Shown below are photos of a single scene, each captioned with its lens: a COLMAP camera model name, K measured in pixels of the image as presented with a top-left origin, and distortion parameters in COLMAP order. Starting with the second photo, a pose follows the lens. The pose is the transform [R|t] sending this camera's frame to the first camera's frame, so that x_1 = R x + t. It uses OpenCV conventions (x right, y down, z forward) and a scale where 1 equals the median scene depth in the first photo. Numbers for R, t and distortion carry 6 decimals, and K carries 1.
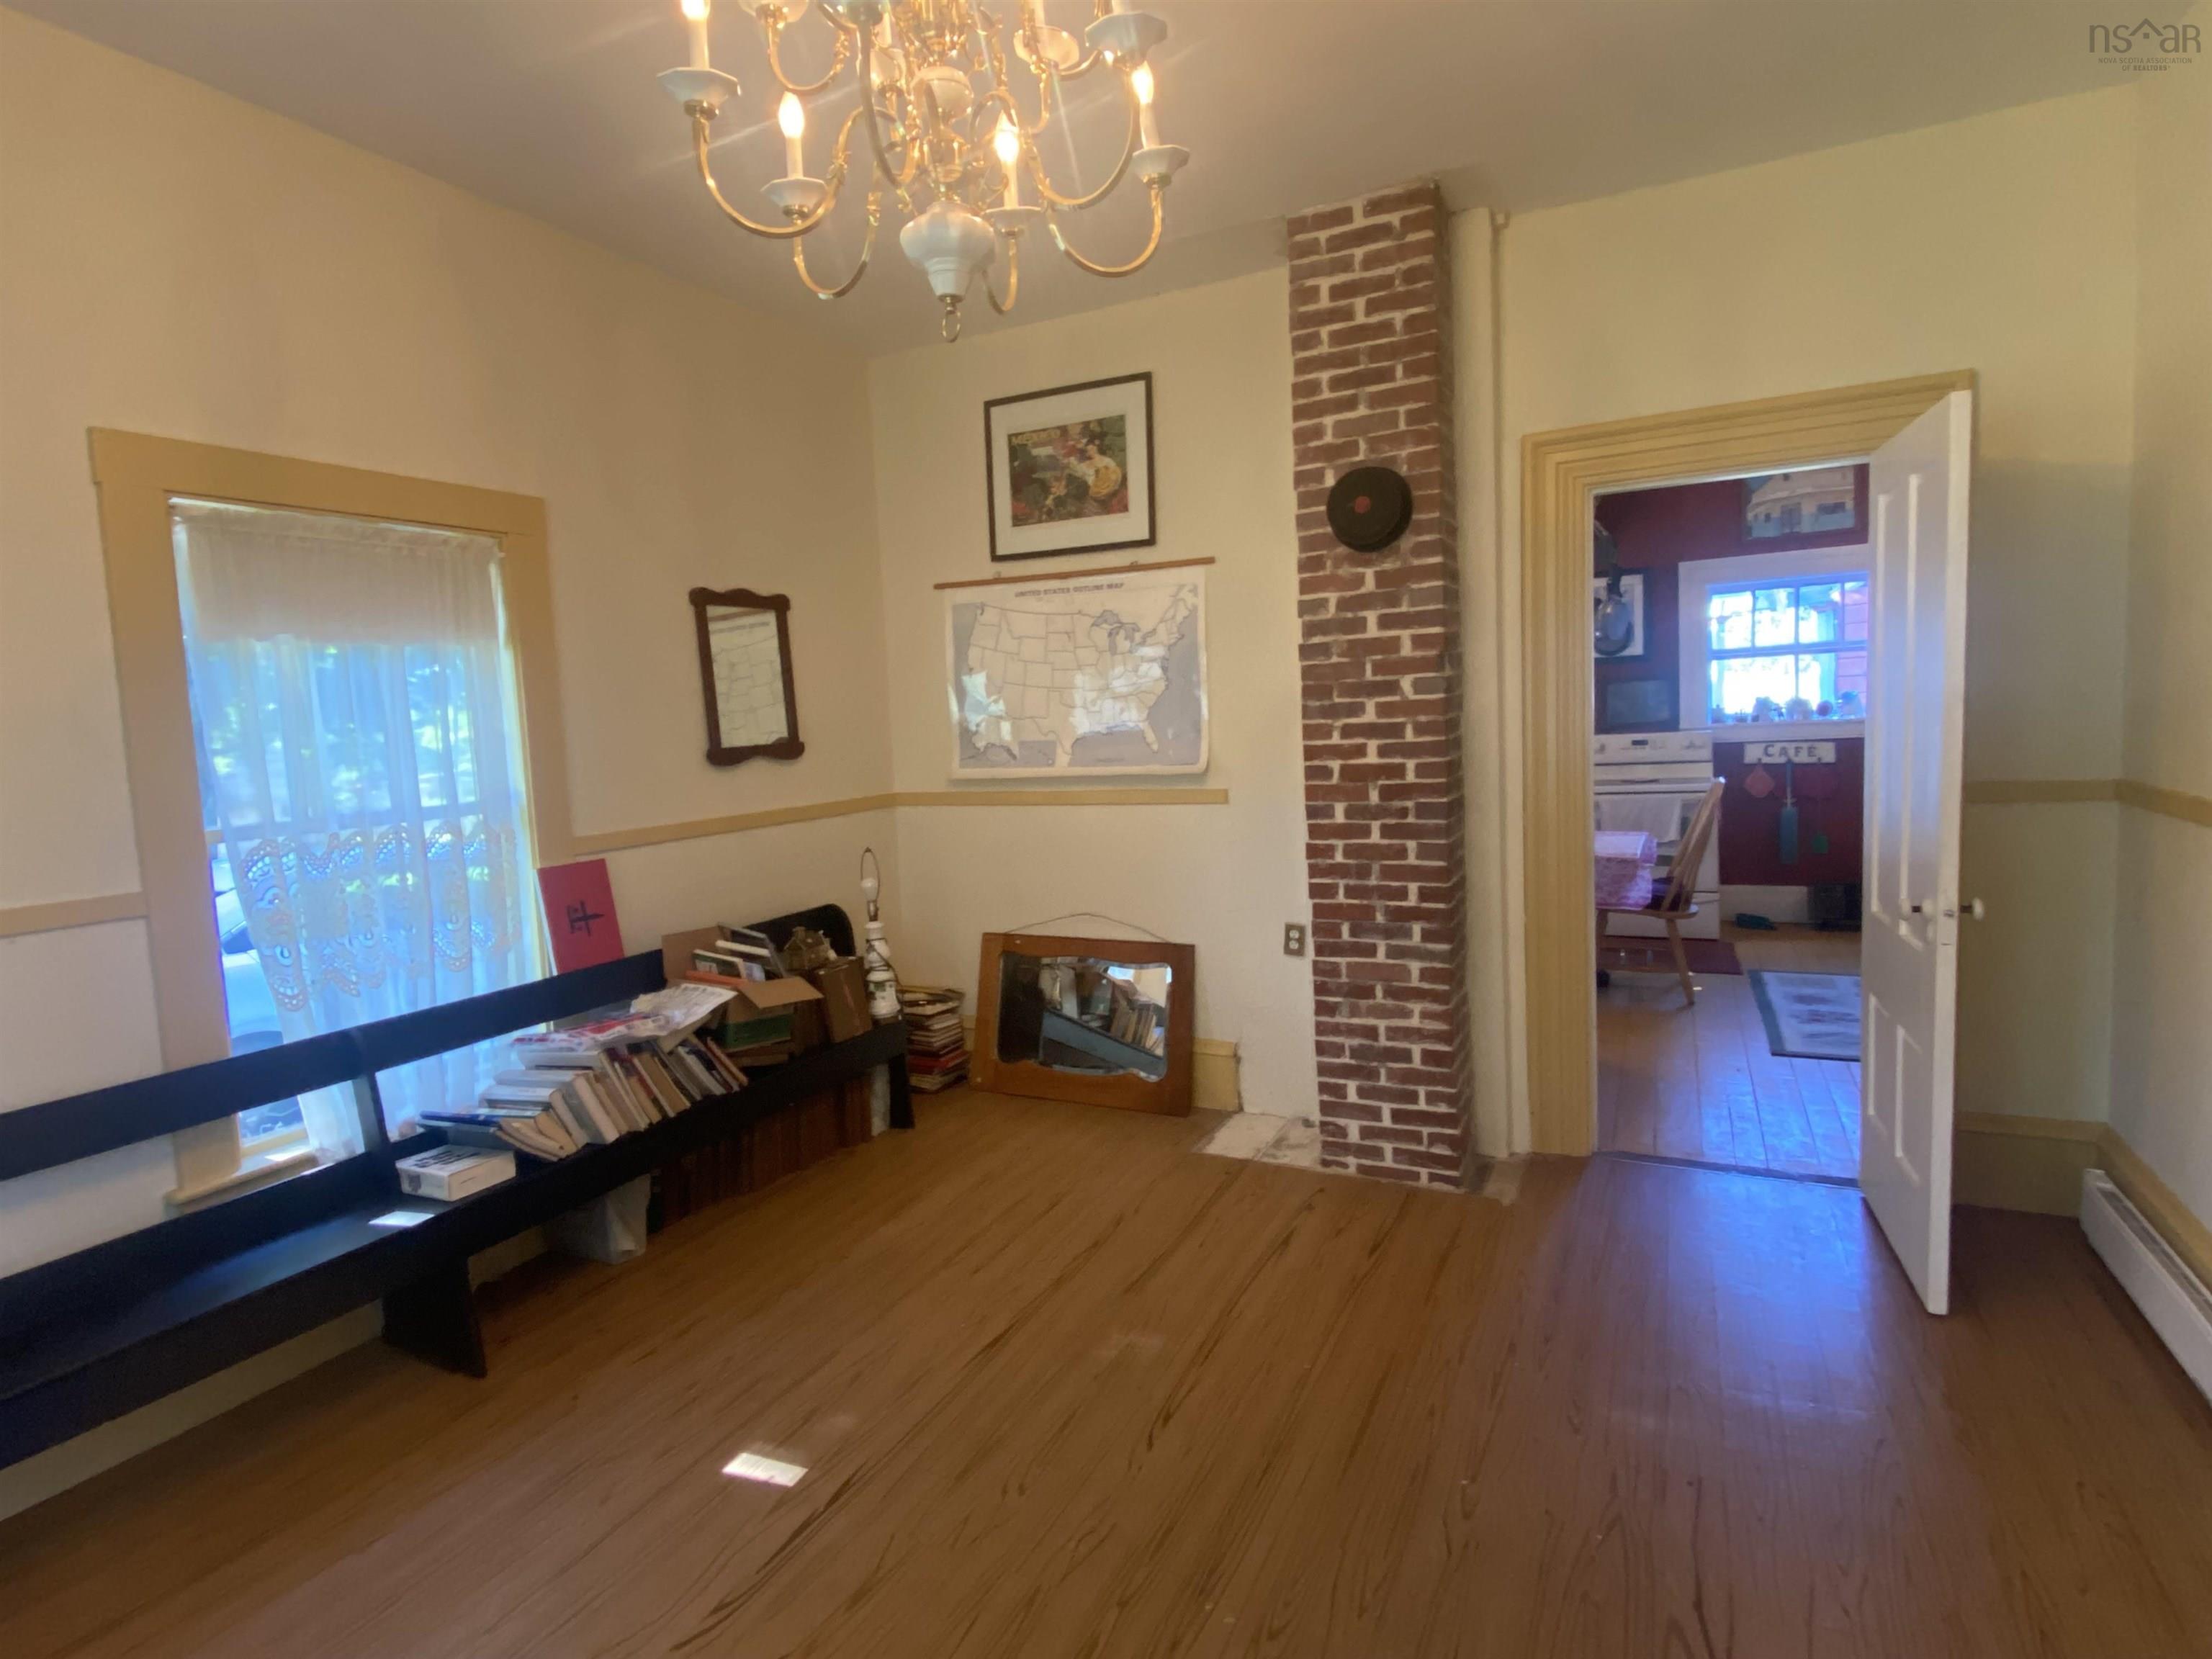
lens RADIAL K [[1214.6, 0, 1106.0], [0, 1214.6, 829.5], [0, 0, 1]] dist [0.001686, 0.000512]
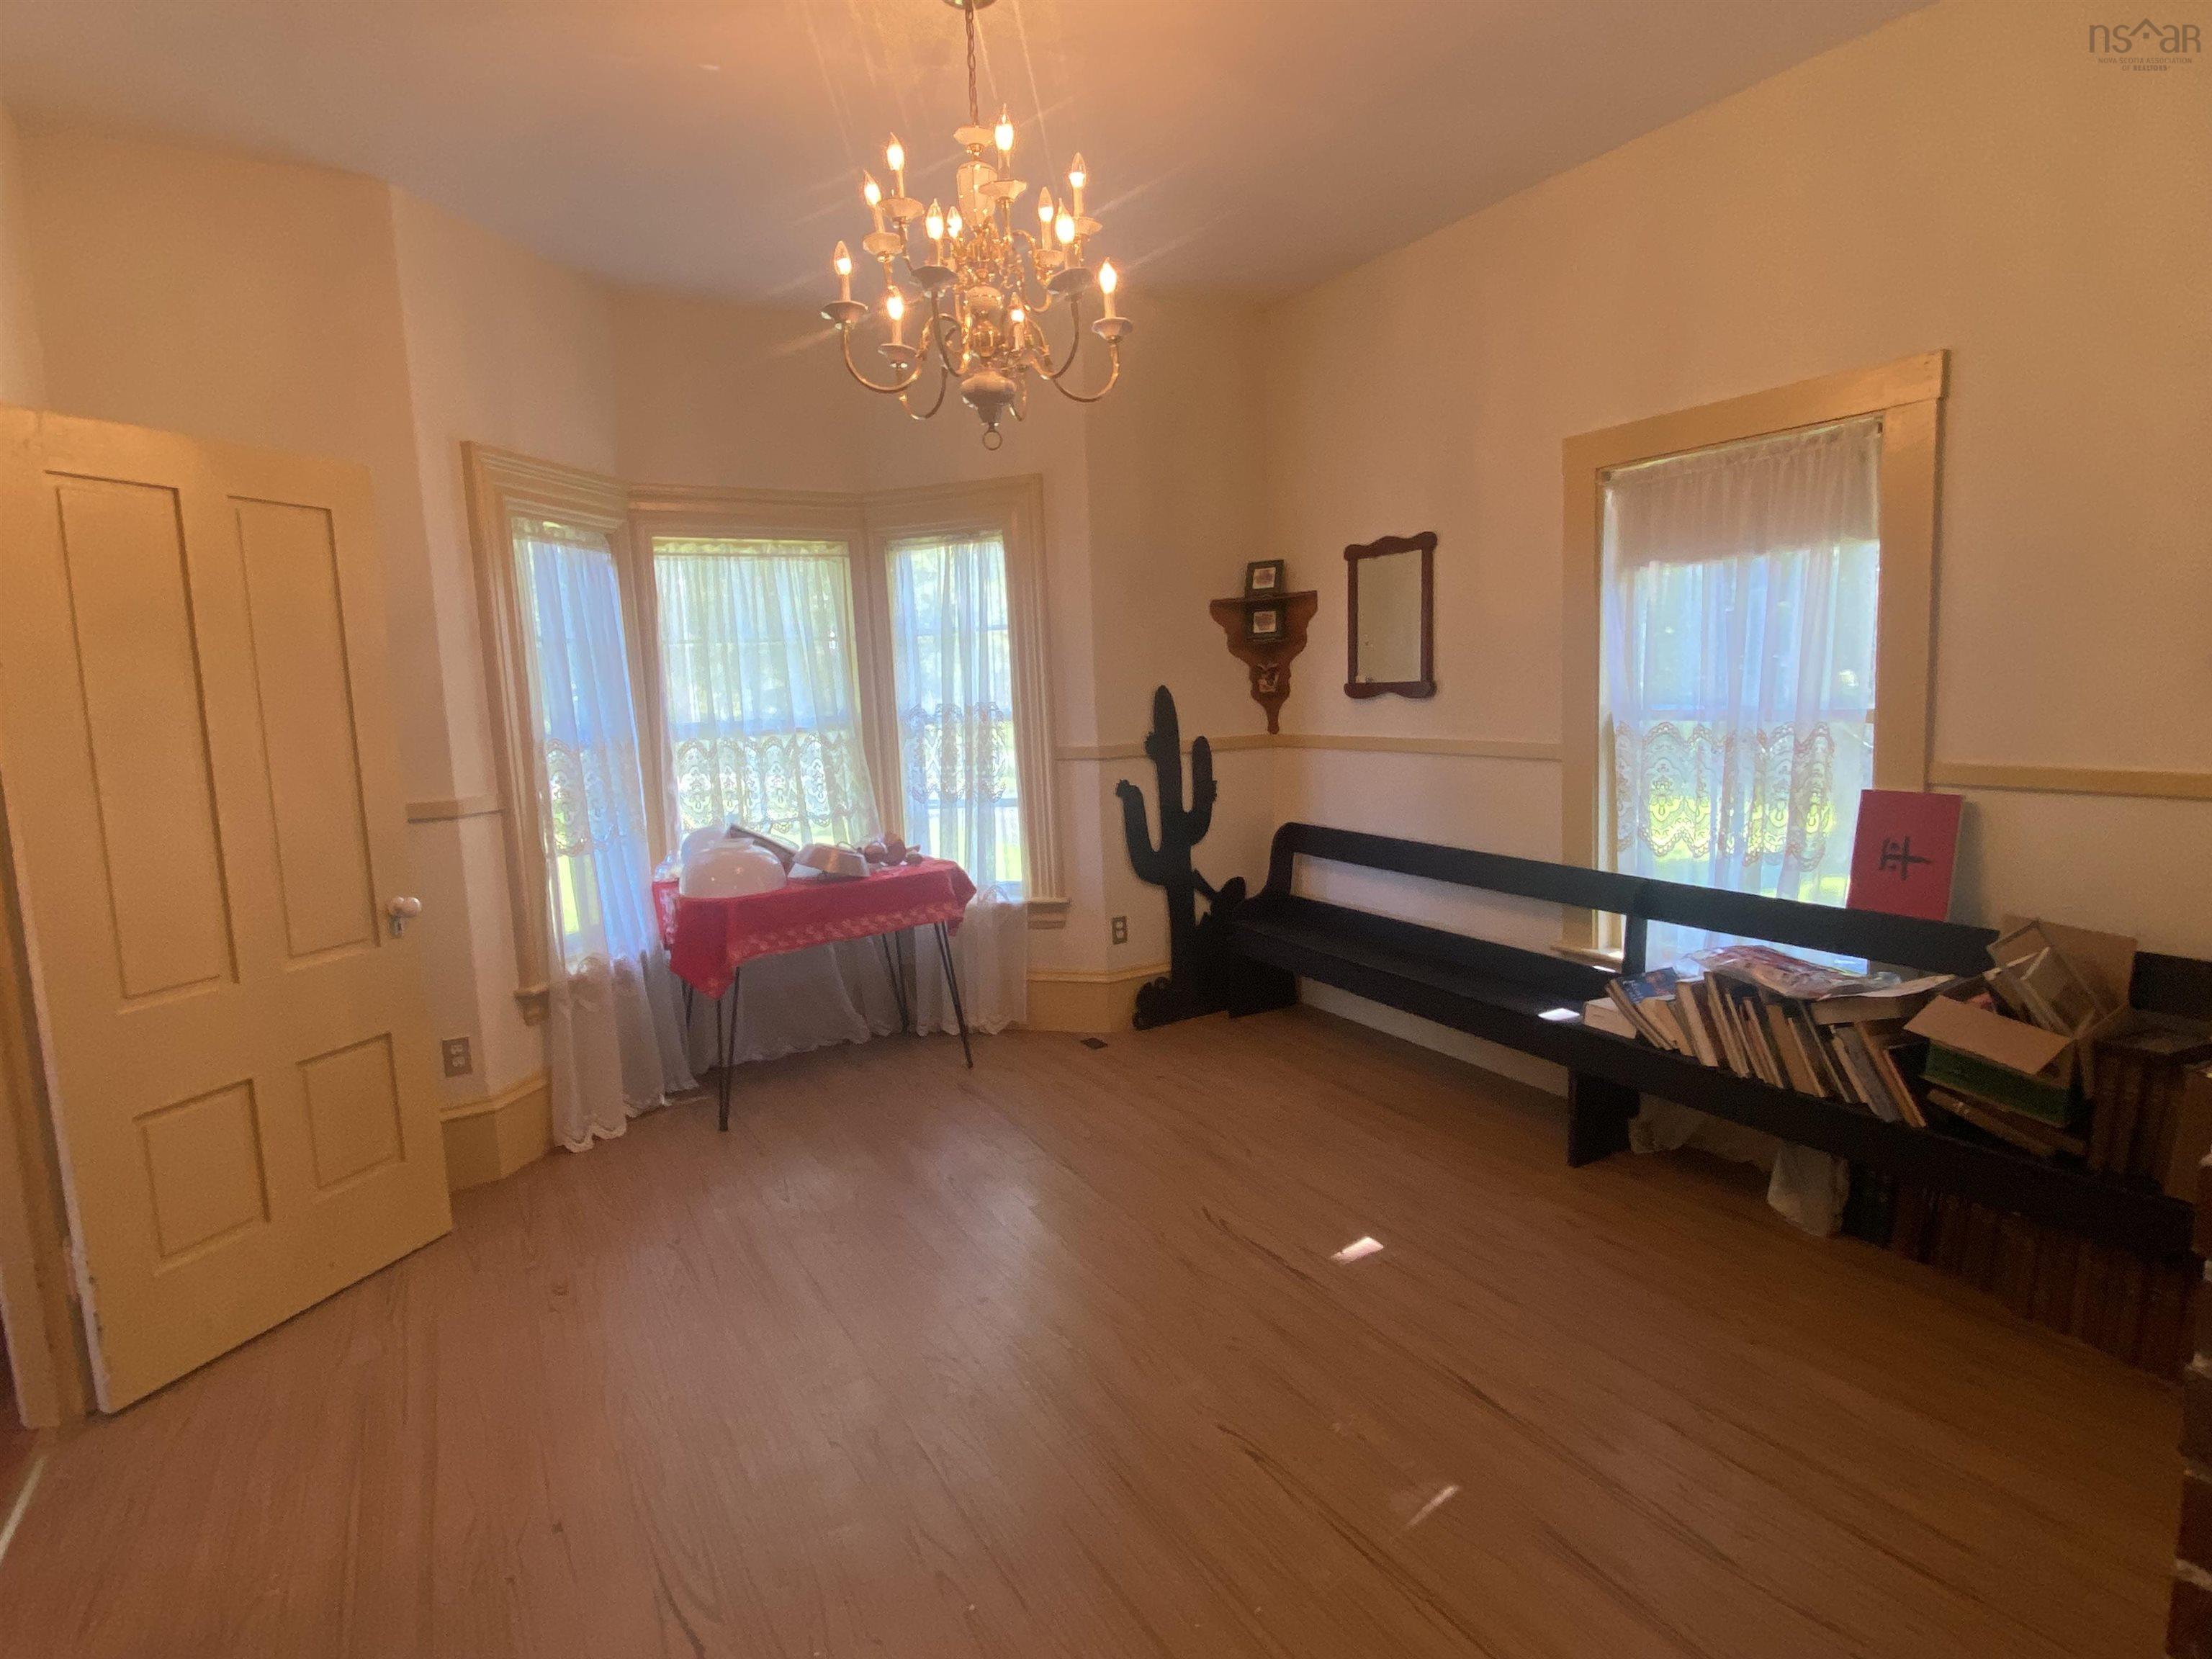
lens RADIAL K [[1214.6, 0, 1106.0], [0, 1214.6, 829.5], [0, 0, 1]] dist [0.001686, 0.000512]
pose [[-0.596867, 0.160673, -0.786088, 0.706653], [-0.017286, 0.976941, 0.212808, -0.146637], [0.802154, 0.140606, -0.580326, 1.303855]]
